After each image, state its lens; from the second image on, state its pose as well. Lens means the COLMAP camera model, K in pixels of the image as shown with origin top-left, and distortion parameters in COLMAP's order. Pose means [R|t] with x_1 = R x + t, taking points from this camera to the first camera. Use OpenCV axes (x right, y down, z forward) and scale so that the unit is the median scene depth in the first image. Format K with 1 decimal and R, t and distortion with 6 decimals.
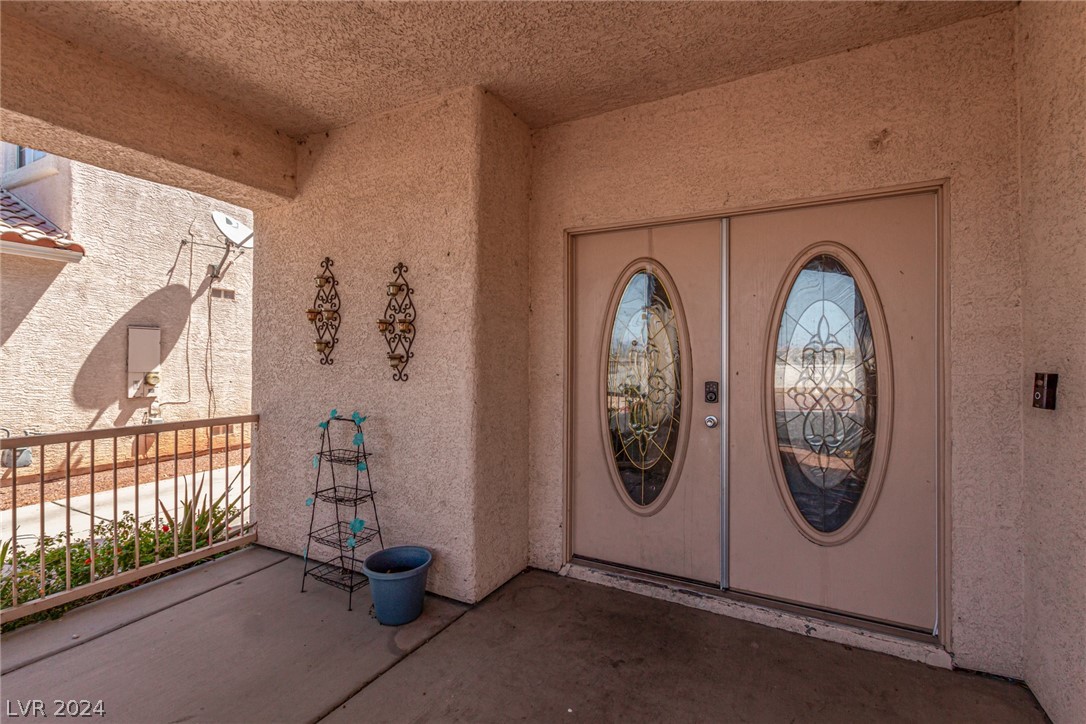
lens RADIAL K [[496.3, 0, 546.0], [0, 496.3, 359.0], [0, 0, 1]] dist [0.004359, -0.000775]
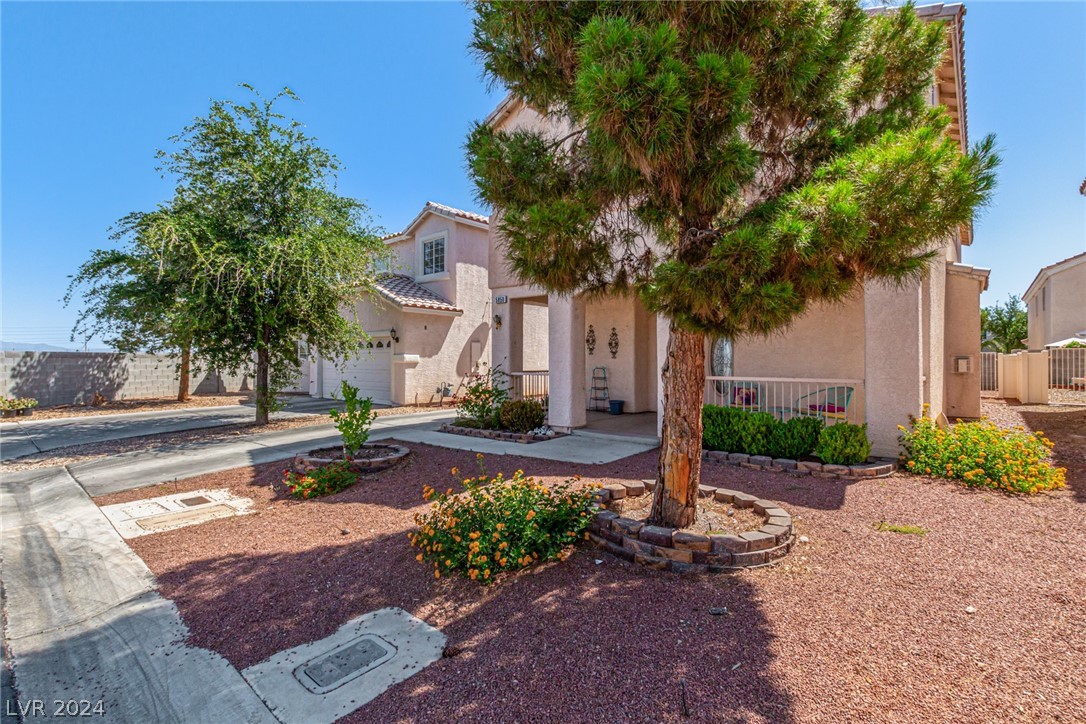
lens RADIAL K [[496.3, 0, 548.9], [0, 496.3, 360.1], [0, 0, 1]] dist [0.004359, -0.000775]
pose [[0.976195, -0.005039, -0.216837, 0.021601], [0.004985, 0.999987, -0.000795, 0.026131], [0.216838, -0.000305, 0.976208, -1.311455]]
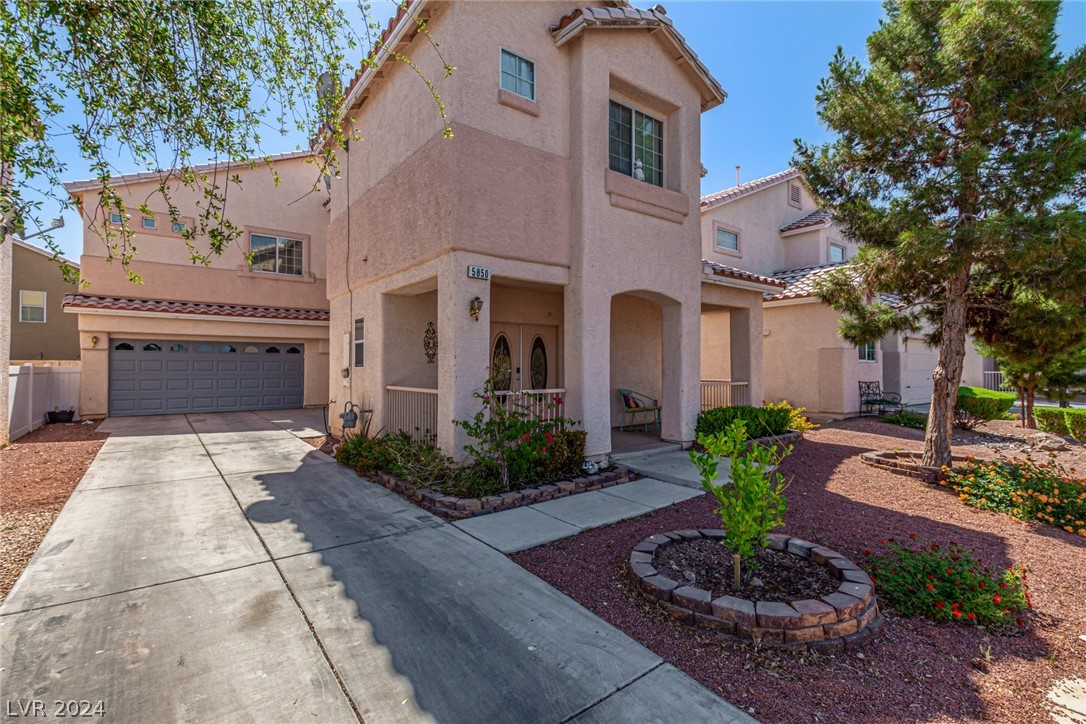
lens RADIAL K [[496.3, 0, 541.9], [0, 496.3, 360.4], [0, 0, 1]] dist [0.004359, -0.000775]
pose [[0.411844, 0.005942, 0.911235, -1.303441], [0.000480, 0.999977, -0.006738, 0.007165], [-0.911254, 0.003212, 0.411831, -0.298756]]
